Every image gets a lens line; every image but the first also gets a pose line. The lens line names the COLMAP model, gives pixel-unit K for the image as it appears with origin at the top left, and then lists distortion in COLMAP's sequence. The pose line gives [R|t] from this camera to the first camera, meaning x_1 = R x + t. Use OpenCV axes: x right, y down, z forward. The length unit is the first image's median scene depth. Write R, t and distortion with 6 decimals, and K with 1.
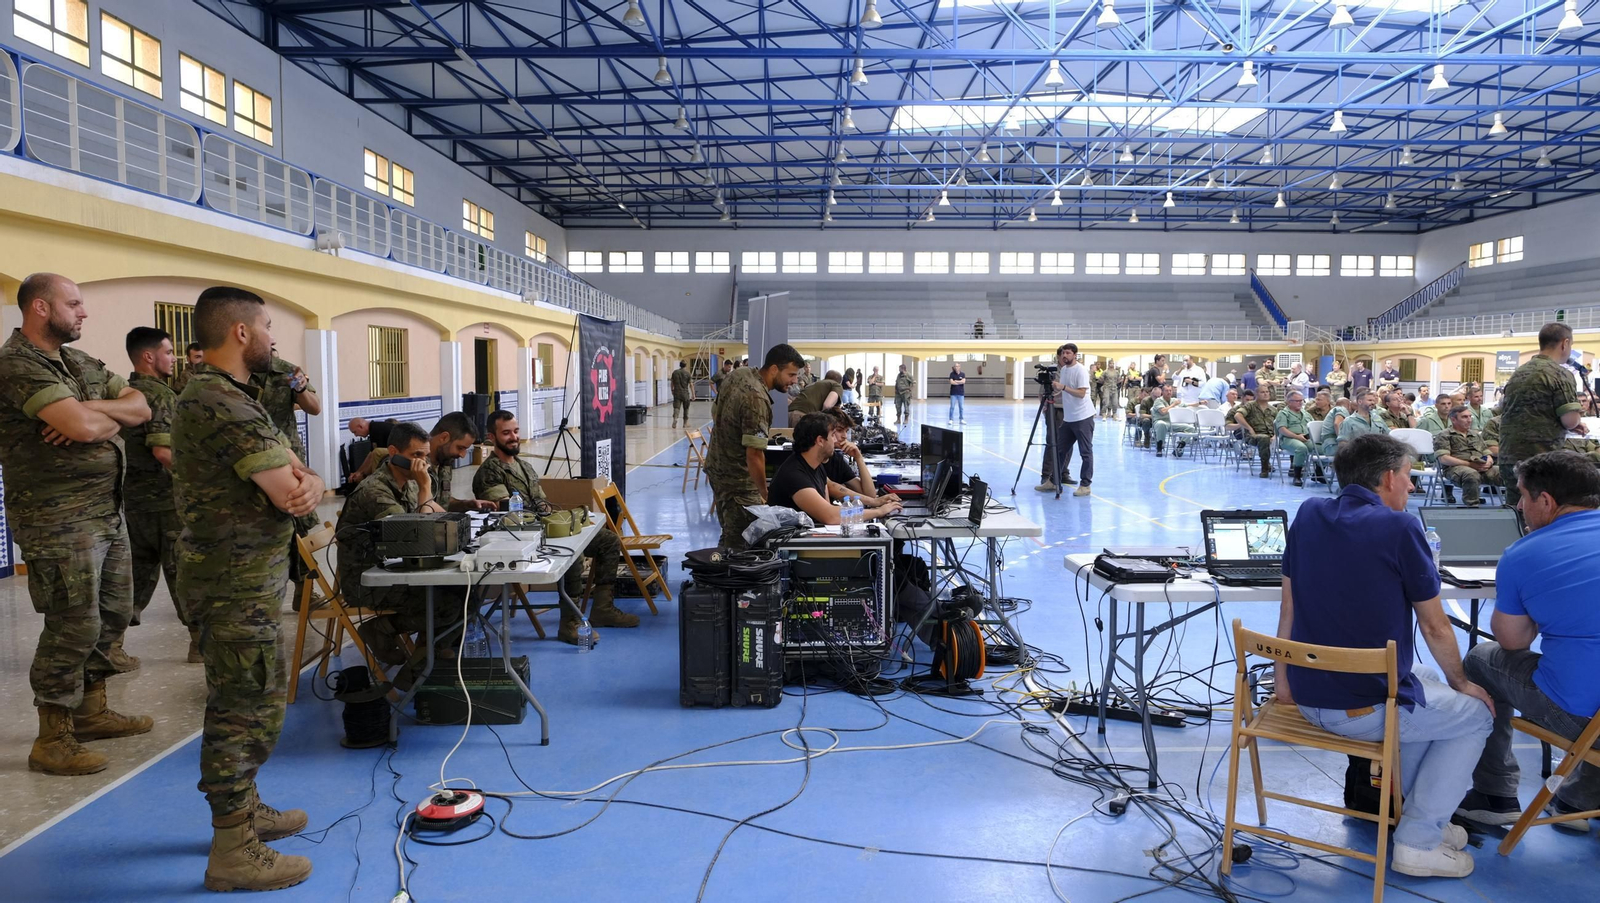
lens RADIAL K [[1086.6, 0, 805.1], [0, 1086.6, 454.5], [0, 0, 1]] dist [-0.031038, 0.019535]
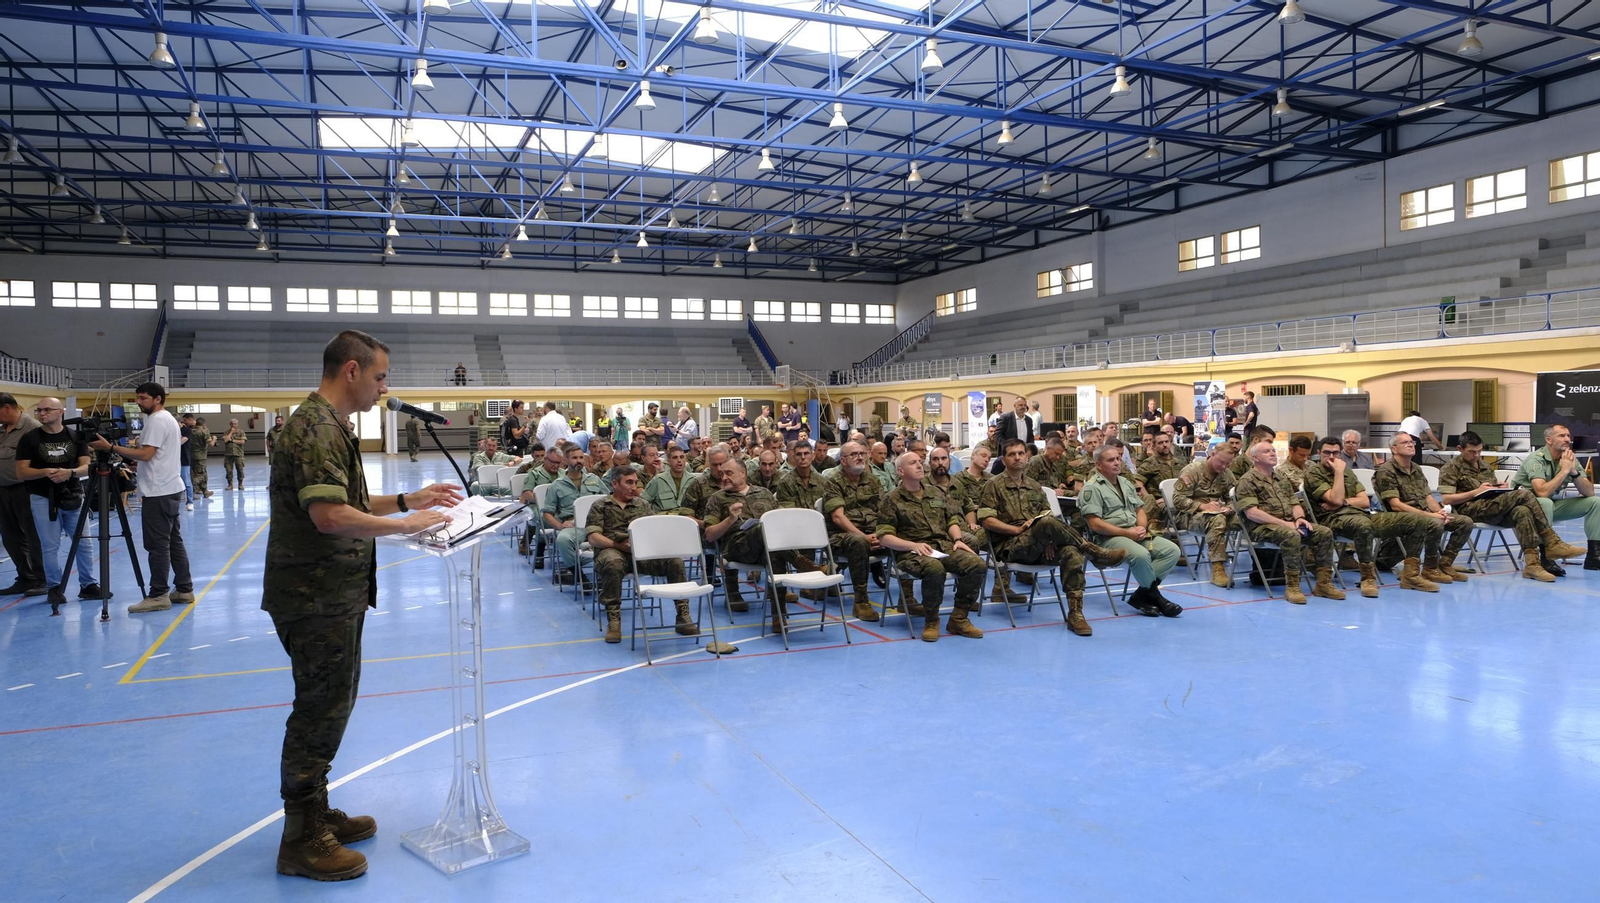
lens RADIAL K [[1086.6, 0, 805.1], [0, 1086.6, 454.5], [0, 0, 1]] dist [-0.031038, 0.019535]
pose [[0.927637, -0.028461, 0.372398, 0.089101], [0.044662, 0.998391, -0.034951, -0.004341], [-0.370804, 0.049054, 0.927415, 0.053143]]
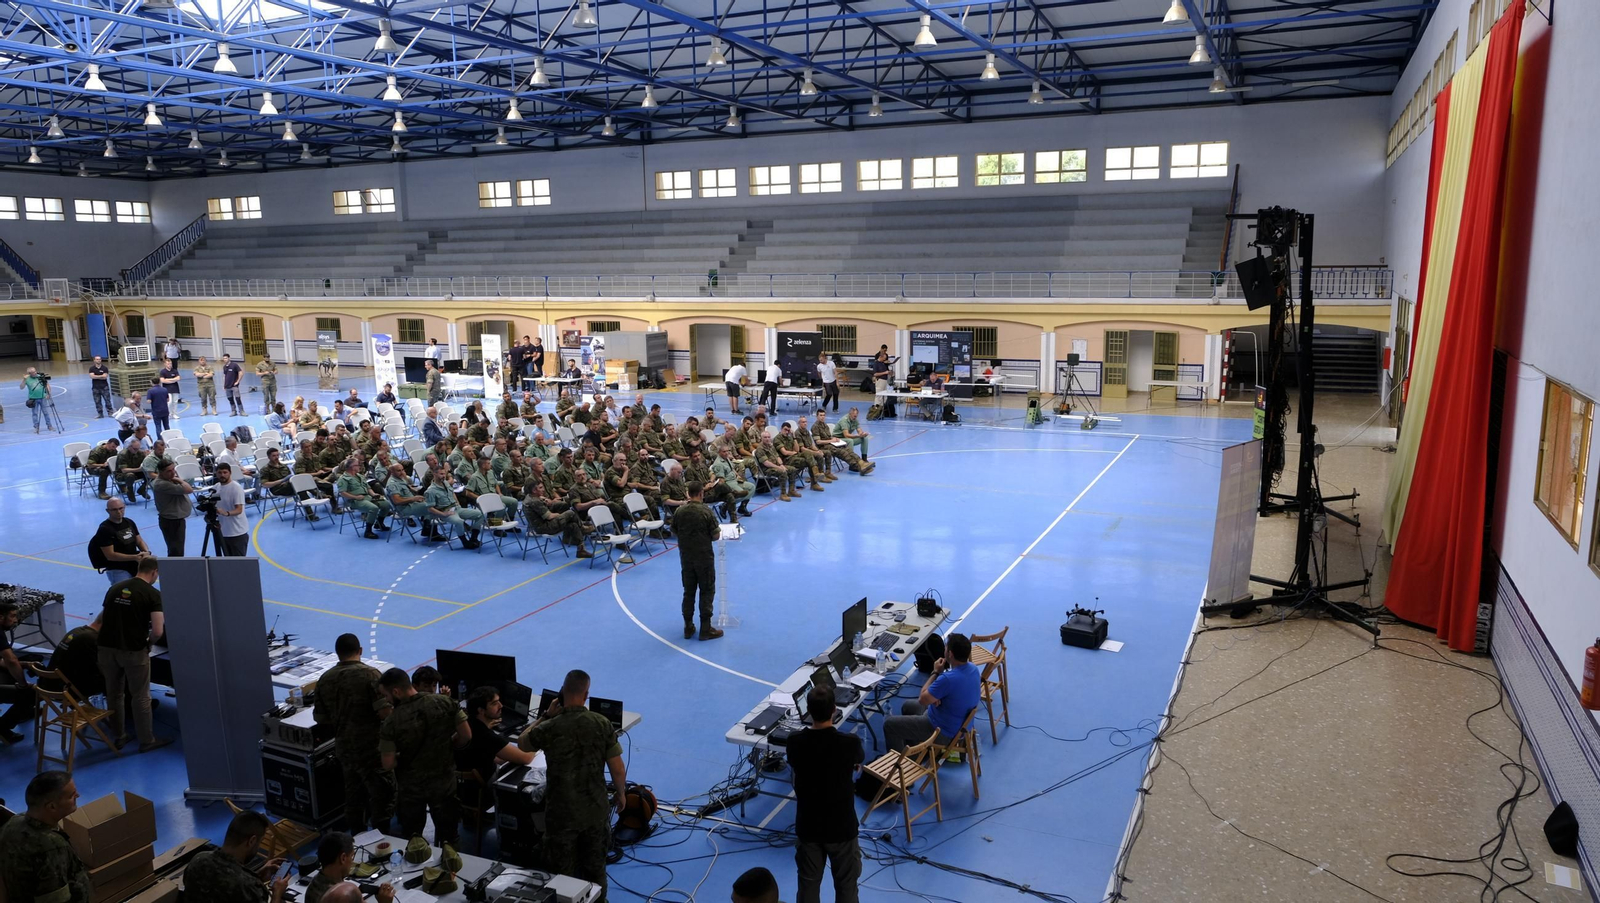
lens RADIAL K [[1086.6, 0, 805.1], [0, 1086.6, 454.5], [0, 0, 1]] dist [-0.031038, 0.019535]
pose [[0.438220, -0.164667, 0.883656, -0.103016], [0.080495, 0.986316, 0.143878, -0.051867], [-0.895256, 0.008080, 0.445478, 0.003804]]
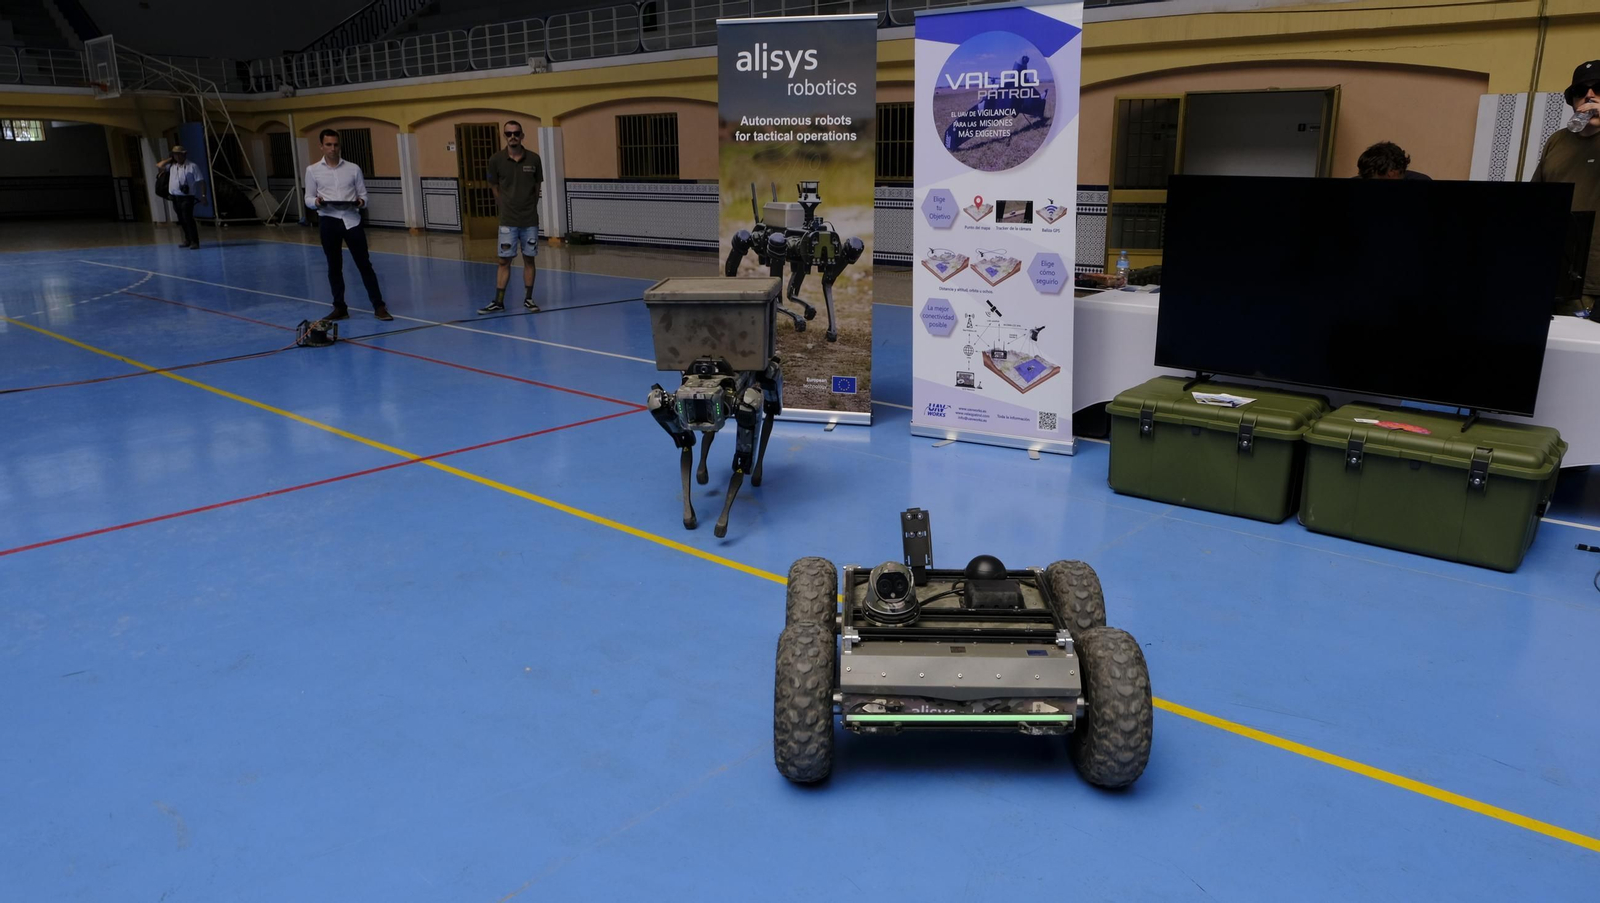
lens RADIAL K [[1086.6, 0, 805.1], [0, 1086.6, 454.5], [0, 0, 1]] dist [-0.031038, 0.019535]
pose [[0.667974, -0.198811, 0.717136, 0.286568], [0.060746, 0.975005, 0.213718, -0.034318], [-0.741701, -0.099195, 0.663355, 0.464916]]
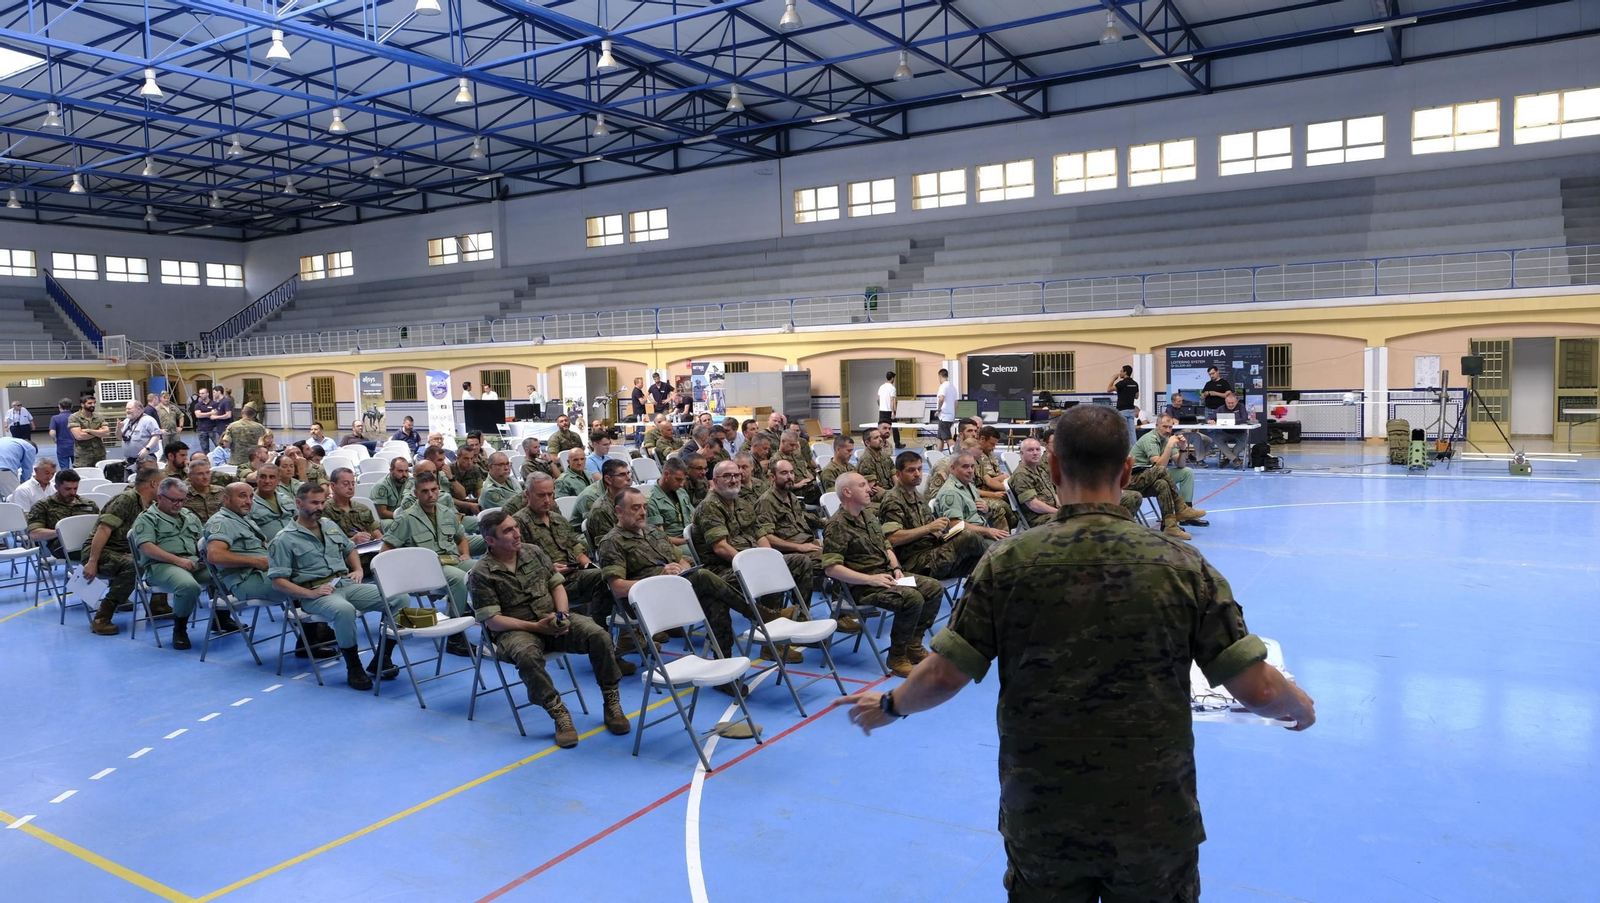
lens RADIAL K [[1086.6, 0, 805.1], [0, 1086.6, 454.5], [0, 0, 1]] dist [-0.031038, 0.019535]
pose [[0.542140, -0.081900, 0.836288, 0.045058], [0.091093, 0.995102, 0.038400, -0.016170], [-0.835336, 0.055362, 0.546945, 0.111165]]
